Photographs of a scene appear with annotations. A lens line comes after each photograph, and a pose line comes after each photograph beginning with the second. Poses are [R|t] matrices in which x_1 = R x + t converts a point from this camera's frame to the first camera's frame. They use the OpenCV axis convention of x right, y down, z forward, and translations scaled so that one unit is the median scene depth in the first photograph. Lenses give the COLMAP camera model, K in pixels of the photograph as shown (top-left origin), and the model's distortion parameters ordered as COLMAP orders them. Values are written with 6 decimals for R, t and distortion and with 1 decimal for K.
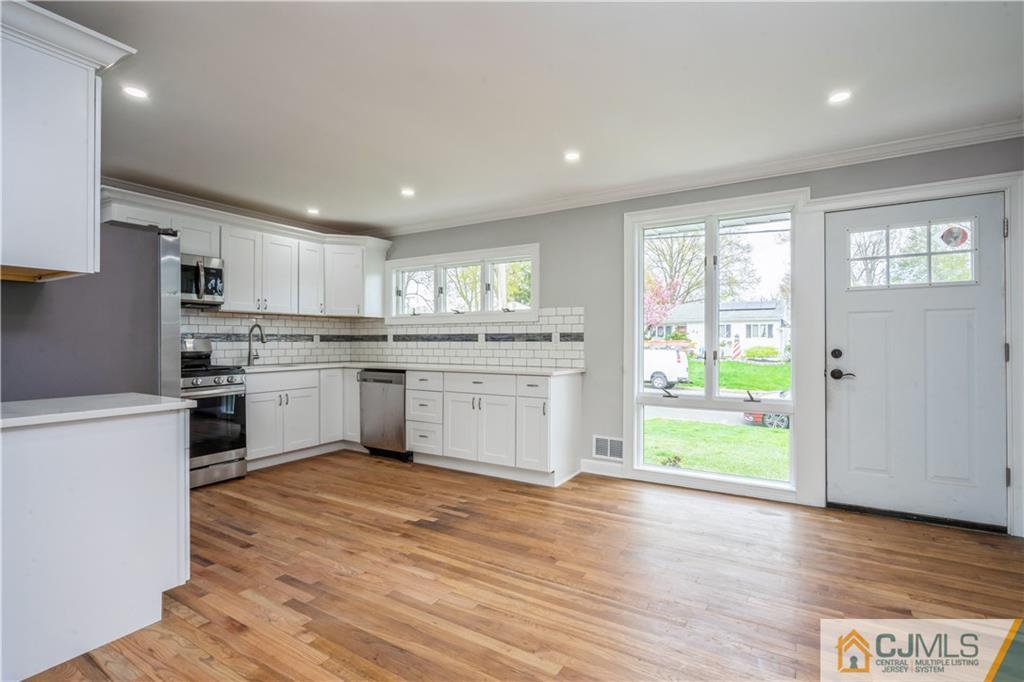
lens RADIAL K [[475.3, 0, 517.5], [0, 475.3, 339.8], [0, 0, 1]] dist [-0.008717, 0.002042]
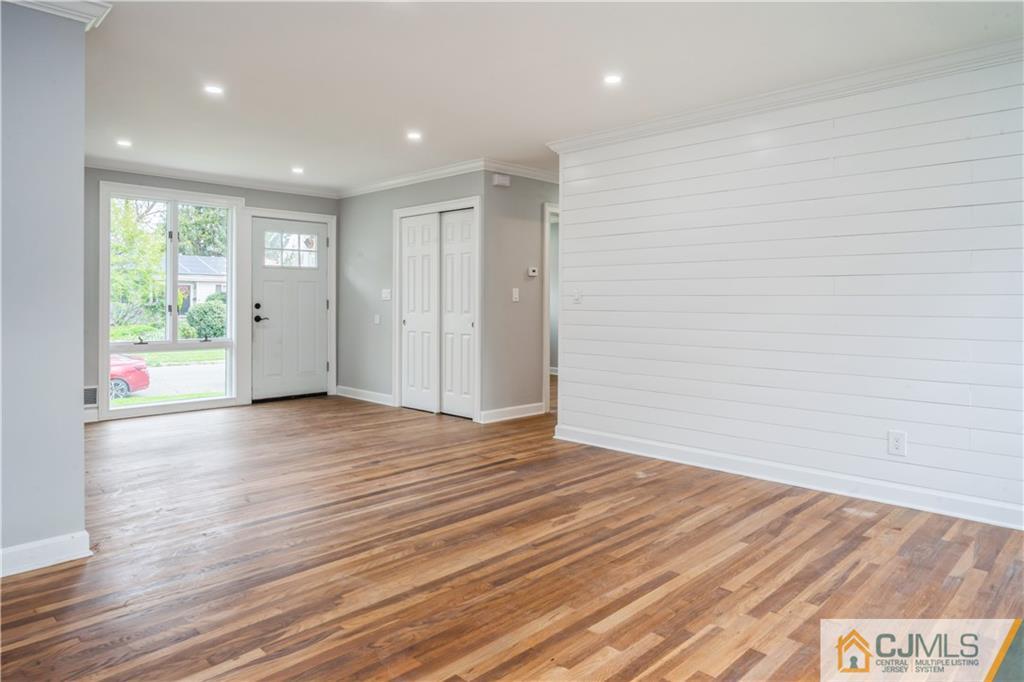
lens RADIAL K [[637.5, 0, 504.5], [0, 637.5, 308.8], [0, 0, 1]] dist [-0.000303, 0.001535]
pose [[0.245847, -0.006755, 0.969285, -0.875325], [-0.007468, 0.999933, 0.008863, 0.009384], [-0.969280, -0.009418, 0.245780, -0.244631]]
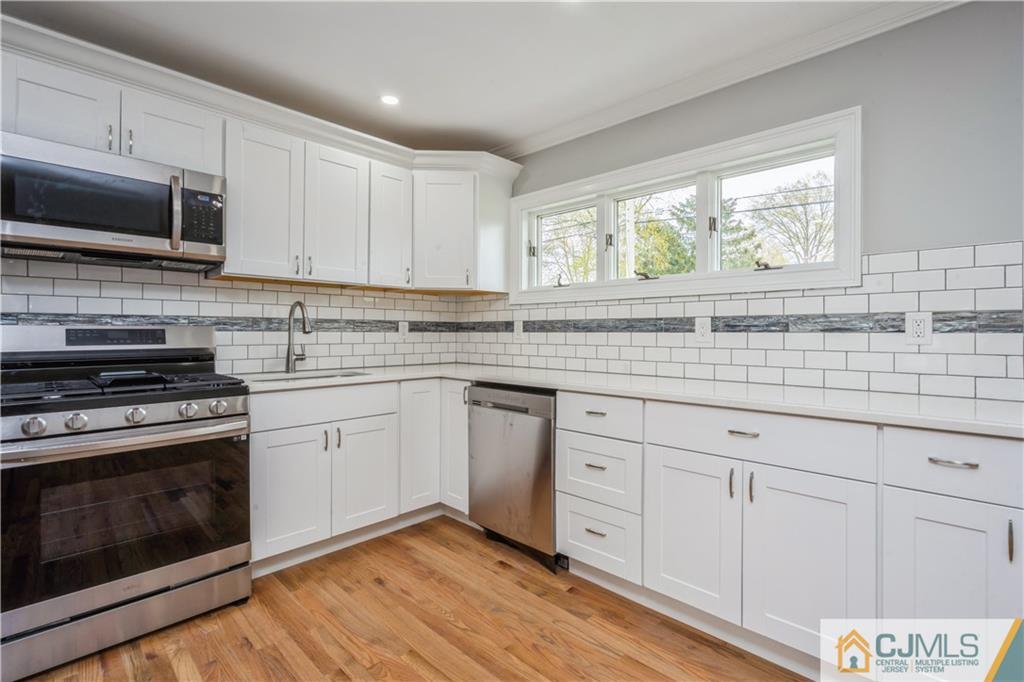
lens RADIAL K [[475.3, 0, 522.5], [0, 475.3, 329.8], [0, 0, 1]] dist [-0.008717, 0.002042]
pose [[0.975903, 0.001925, -0.218195, -0.161386], [-0.002786, 0.999989, -0.003642, 0.003456], [0.218186, 0.004162, 0.975898, 0.510059]]
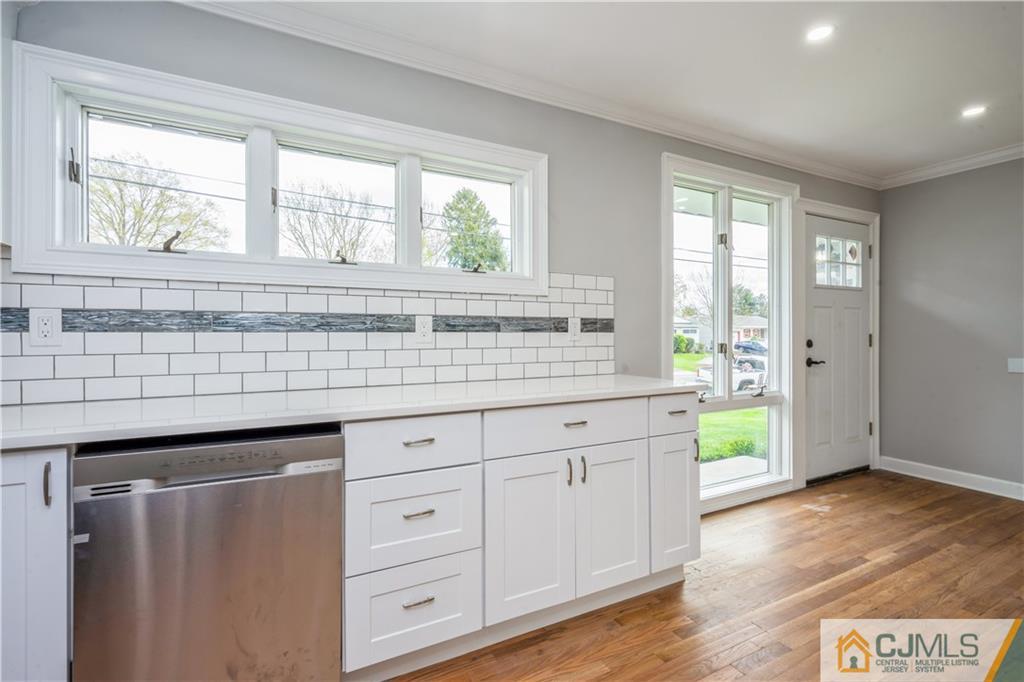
lens RADIAL K [[475.3, 0, 515.0], [0, 475.3, 335.5], [0, 0, 1]] dist [-0.008717, 0.002042]
pose [[0.512089, -0.003727, 0.858925, -0.448069], [-0.003253, 0.999975, 0.006279, 0.003947], [-0.858927, -0.006010, 0.512064, 0.742845]]
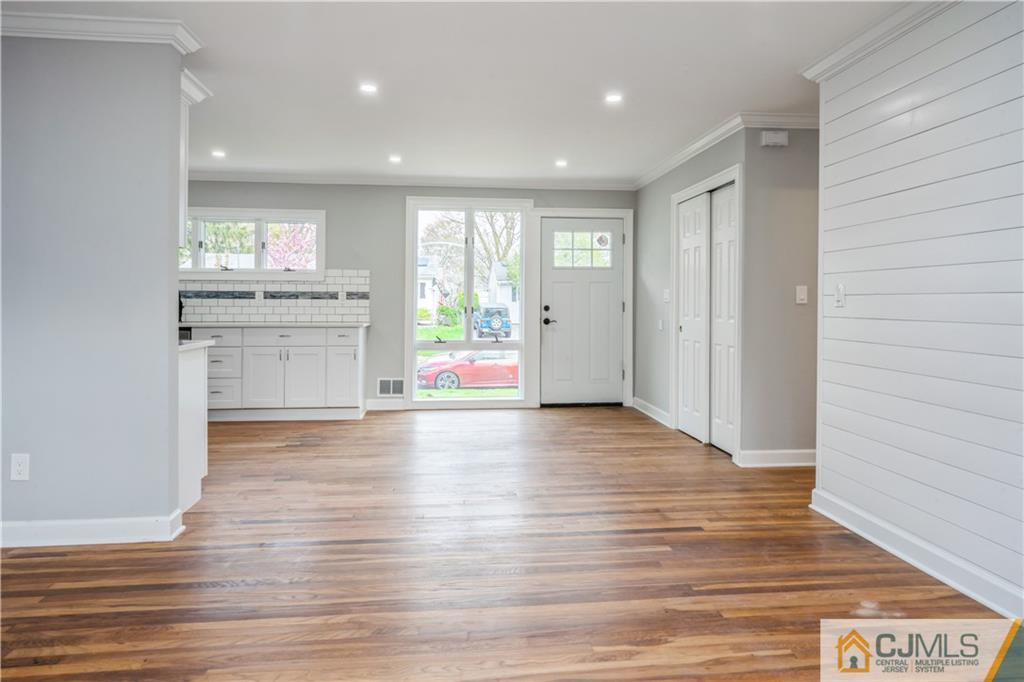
lens RADIAL K [[637.5, 0, 510.2], [0, 637.5, 305.6], [0, 0, 1]] dist [-0.000303, 0.001535]
pose [[0.797415, 0.001565, 0.603429, -0.503685], [-0.007287, 0.999949, 0.007036, 0.004774], [-0.603387, -0.010008, 0.797386, -0.441728]]
